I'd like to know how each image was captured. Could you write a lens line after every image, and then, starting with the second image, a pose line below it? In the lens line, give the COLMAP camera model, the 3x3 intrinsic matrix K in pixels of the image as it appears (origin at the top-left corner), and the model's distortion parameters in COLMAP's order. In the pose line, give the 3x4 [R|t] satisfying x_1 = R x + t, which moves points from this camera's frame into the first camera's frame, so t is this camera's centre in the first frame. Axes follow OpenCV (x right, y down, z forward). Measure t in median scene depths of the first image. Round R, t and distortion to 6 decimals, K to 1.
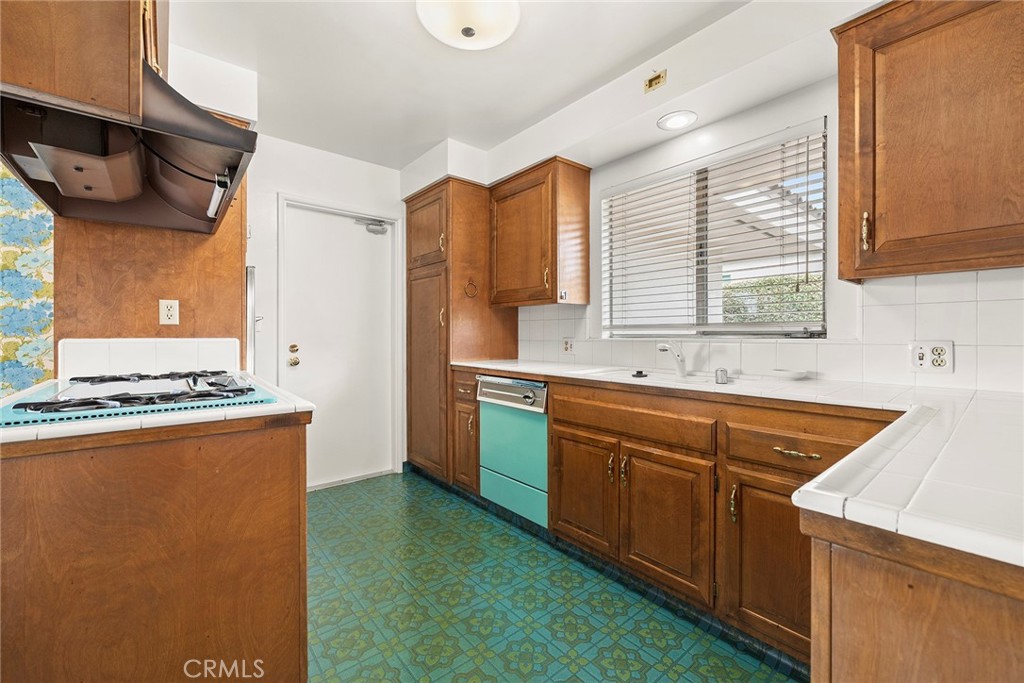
lens RADIAL K [[413.3, 0, 508.8], [0, 413.3, 337.0], [0, 0, 1]] dist [-0.002108, 0.000021]
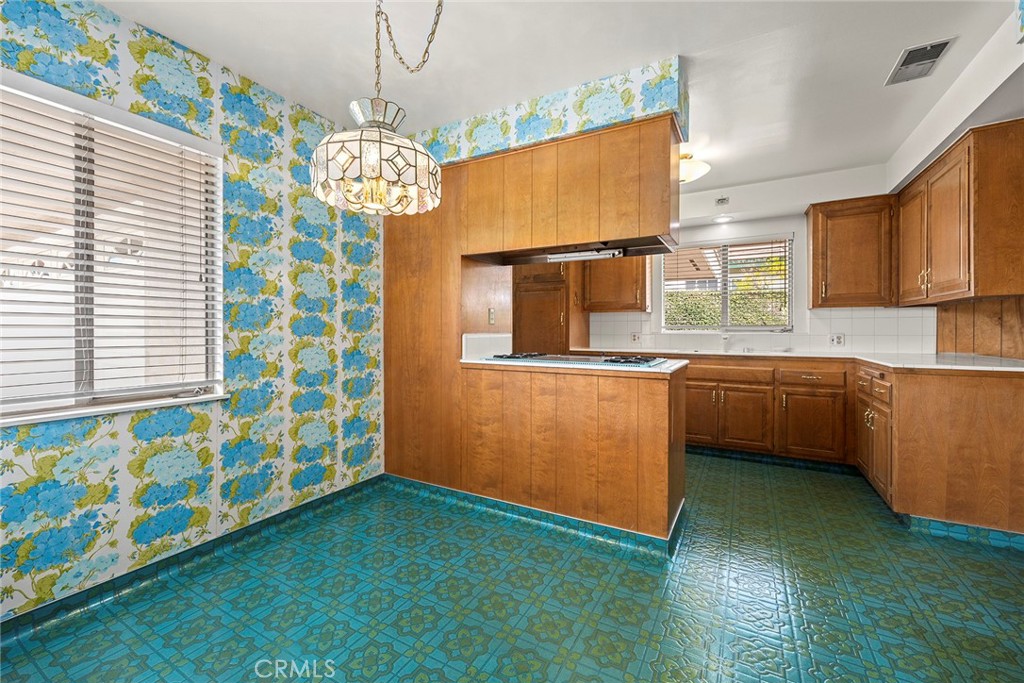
lens RADIAL K [[399.8, 0, 512.7], [0, 399.8, 335.5], [0, 0, 1]] dist [-0.002209, -0.000128]
pose [[0.930077, 0.003166, 0.367351, -1.575080], [-0.003883, 0.999992, 0.001213, 0.022841], [-0.367344, -0.002555, 0.930082, -0.493282]]
